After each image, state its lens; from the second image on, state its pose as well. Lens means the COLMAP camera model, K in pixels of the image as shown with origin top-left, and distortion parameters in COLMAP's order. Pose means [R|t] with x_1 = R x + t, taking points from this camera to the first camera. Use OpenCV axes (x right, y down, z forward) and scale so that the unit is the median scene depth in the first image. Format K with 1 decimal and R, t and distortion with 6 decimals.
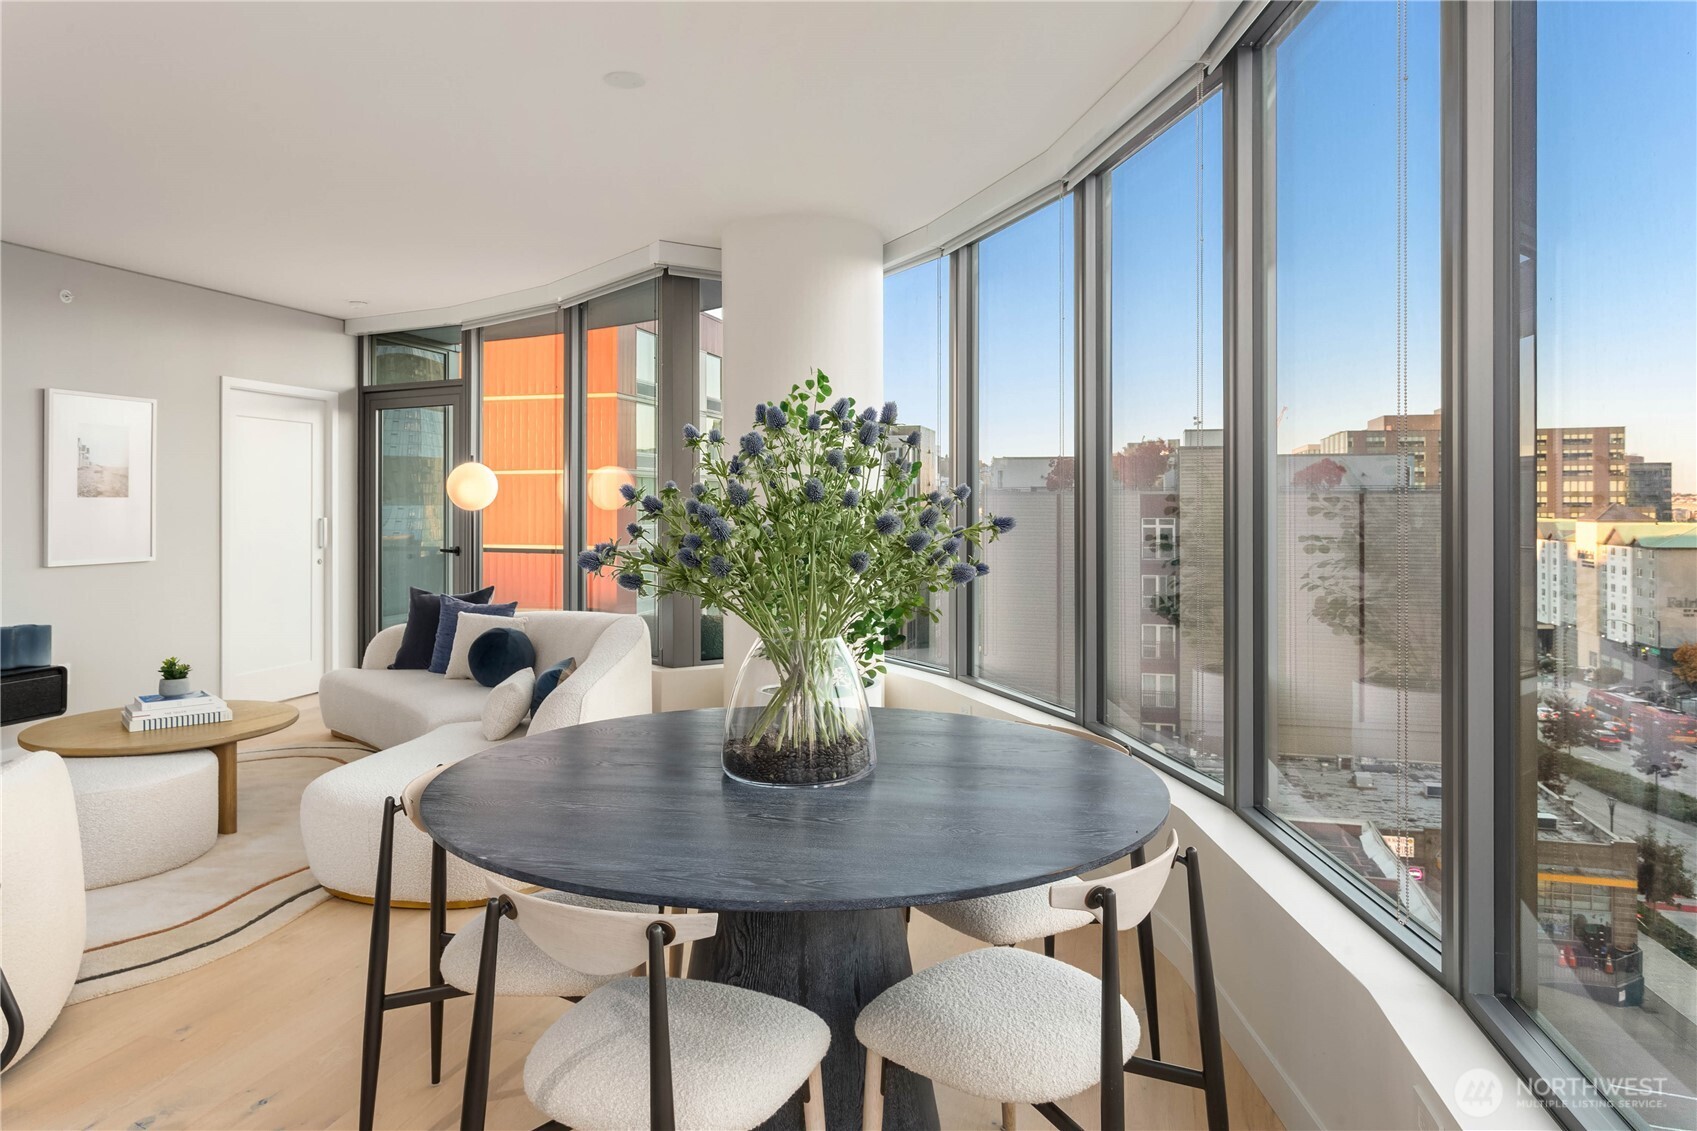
lens RADIAL K [[1154.4, 0, 824.0], [0, 1154.4, 511.4], [0, 0, 1]] dist [0.006899, 0.004123]
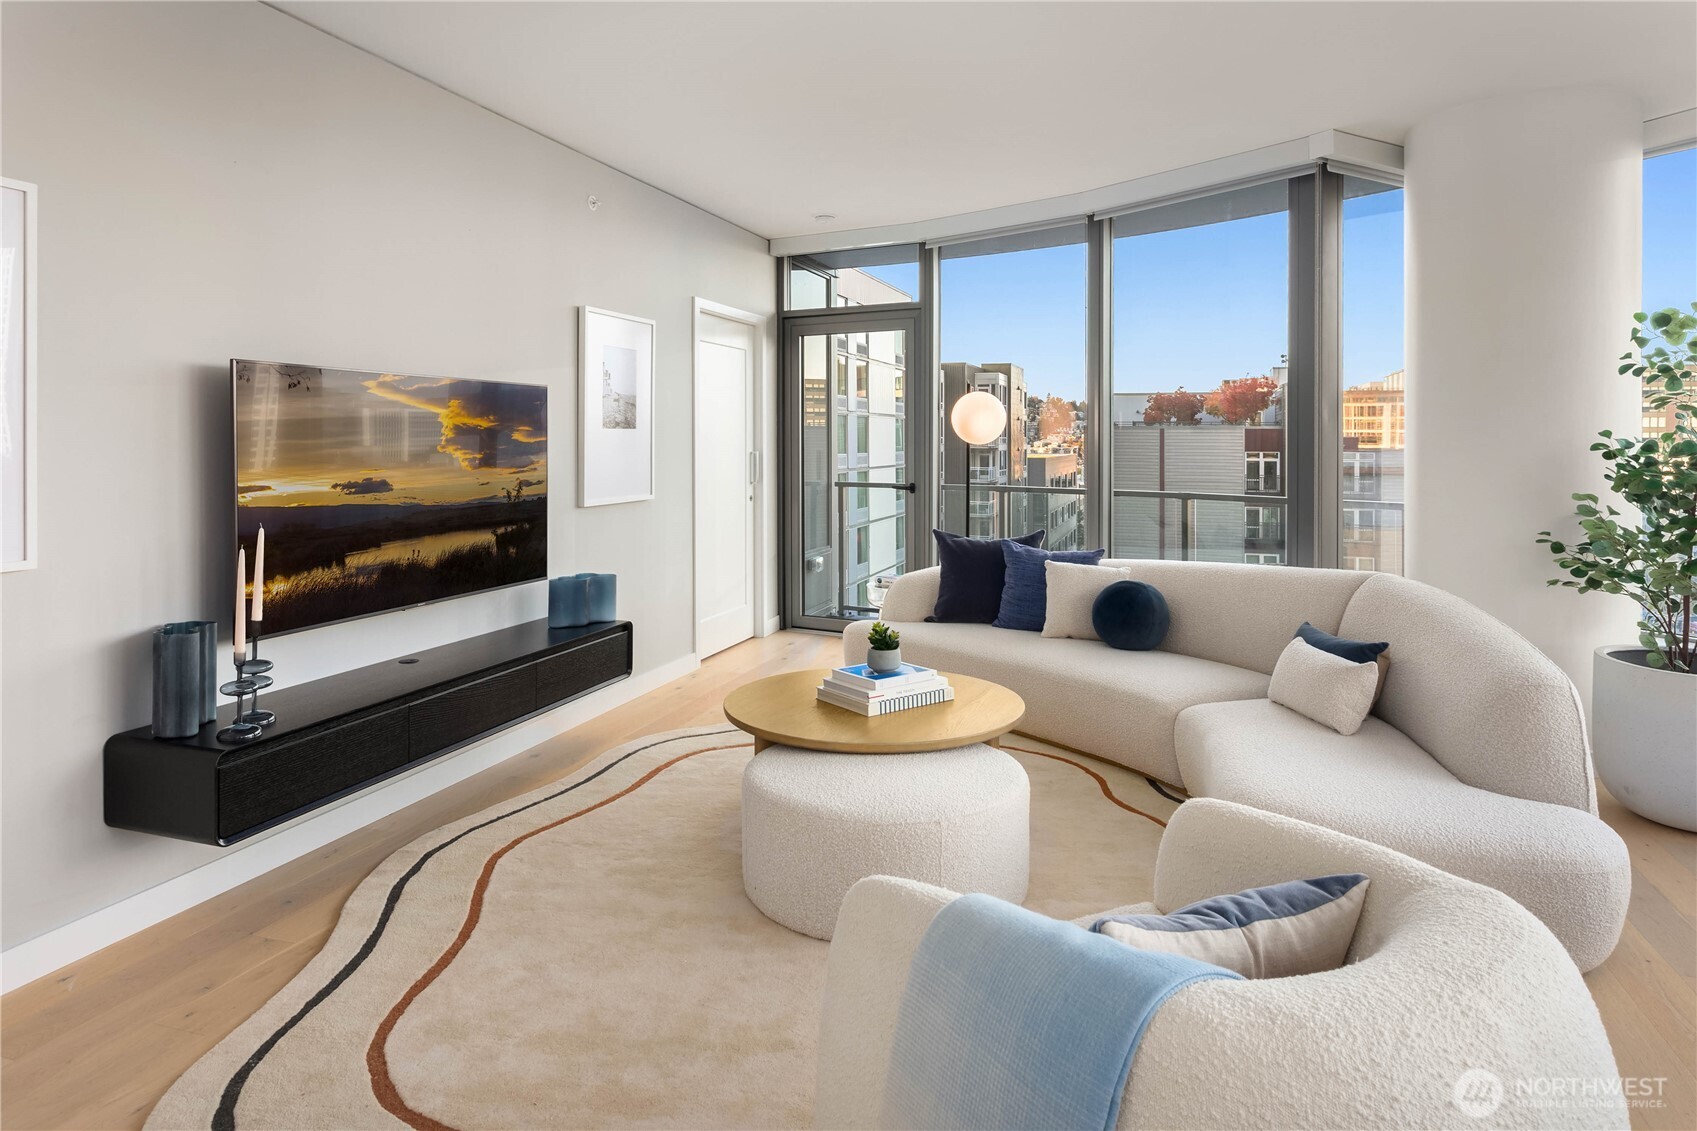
lens RADIAL K [[1073.3, 0, 844.4], [0, 1073.3, 449.8], [0, 0, 1]] dist [-0.005009, -0.002378]
pose [[0.999713, 0.004747, -0.023499, -0.334484], [-0.004592, 0.999967, 0.006645, -0.001760], [0.023530, -0.006536, 0.999702, 0.134972]]
